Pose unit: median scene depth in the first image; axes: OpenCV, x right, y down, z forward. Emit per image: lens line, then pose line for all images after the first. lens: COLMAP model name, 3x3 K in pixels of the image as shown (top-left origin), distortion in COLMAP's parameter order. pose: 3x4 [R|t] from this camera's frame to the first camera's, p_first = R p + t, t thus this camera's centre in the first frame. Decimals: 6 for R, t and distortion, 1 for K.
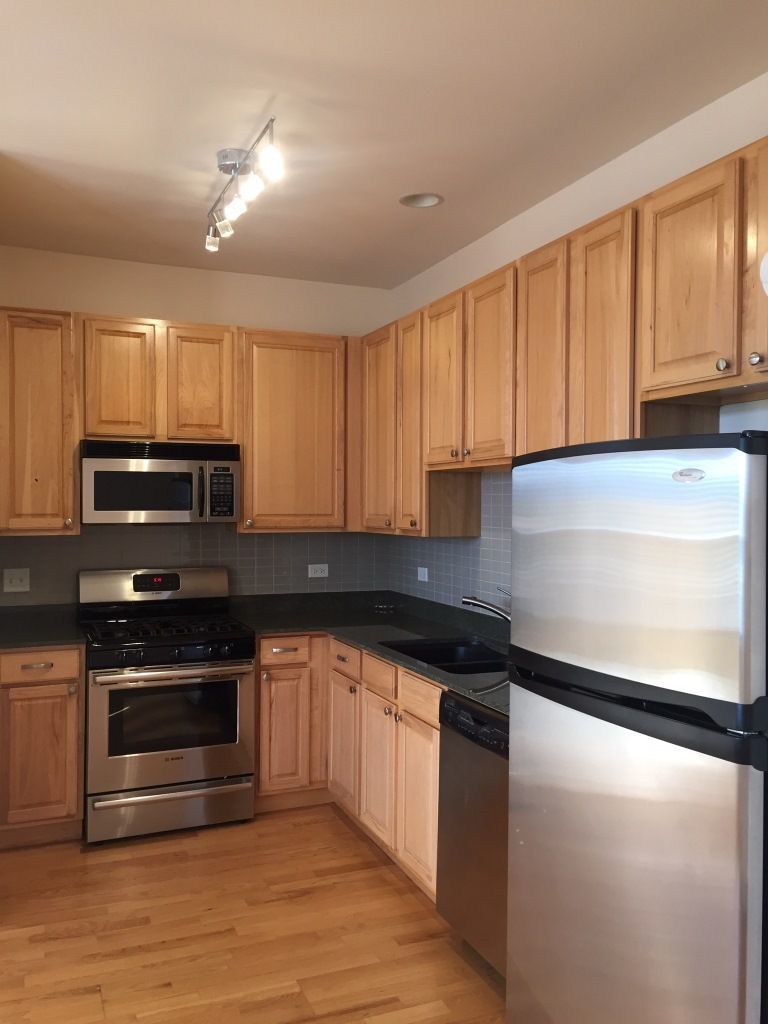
lens RADIAL K [[882.1, 0, 384.0], [0, 882.1, 512.0], [0, 0, 1]] dist [0.095975, -0.104944]
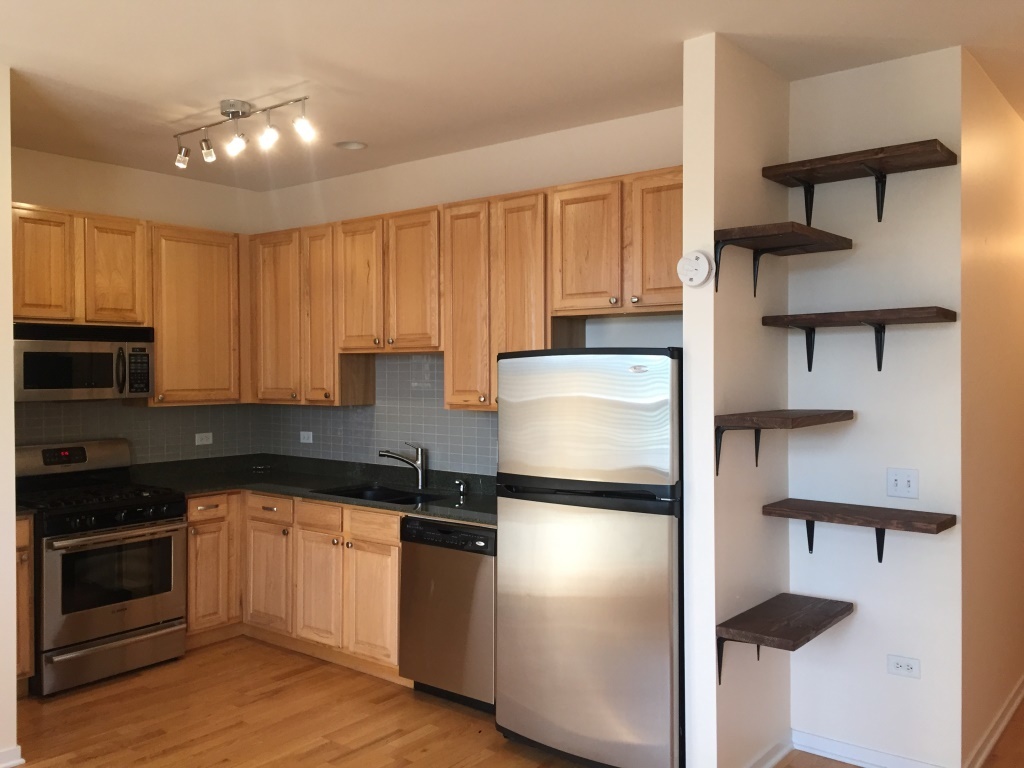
lens RADIAL K [[882.1, 0, 509.5], [0, 882.1, 382.7], [0, 0, 1]] dist [0.095975, -0.104944]
pose [[0.874430, -0.013336, 0.484968, -0.337806], [0.010298, 0.999907, 0.008927, -0.013034], [-0.485042, -0.002812, 0.874486, -0.211276]]
